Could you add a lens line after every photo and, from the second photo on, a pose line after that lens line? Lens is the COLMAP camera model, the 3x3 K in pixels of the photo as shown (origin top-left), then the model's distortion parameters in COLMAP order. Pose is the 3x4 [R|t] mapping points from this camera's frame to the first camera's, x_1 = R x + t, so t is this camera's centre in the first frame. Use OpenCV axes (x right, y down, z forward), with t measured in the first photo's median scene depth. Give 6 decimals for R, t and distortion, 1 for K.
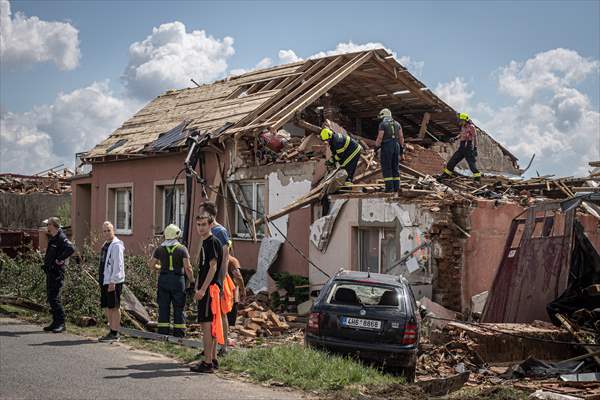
lens RADIAL K [[1314.4, 0, 300.0], [0, 1314.4, 200.0], [0, 0, 1]] dist [-0.308012, -0.141935]
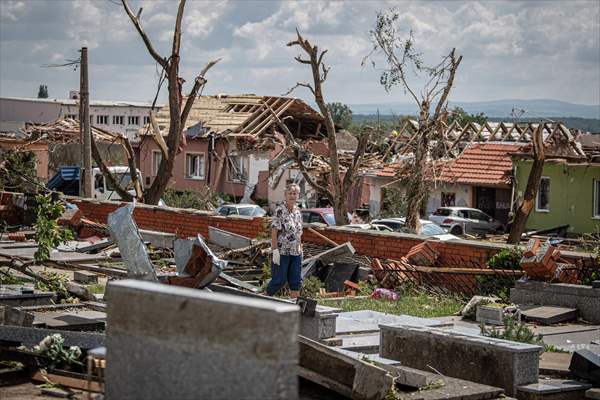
lens RADIAL K [[1729.7, 0, 300.0], [0, 1729.7, 200.0], [0, 0, 1]] dist [0.240106, -0.347066]
pose [[0.998215, -0.003403, 0.059627, -0.111281], [-0.000445, 0.997924, 0.064401, -0.130133], [-0.059722, -0.064312, 0.996141, -1.944664]]
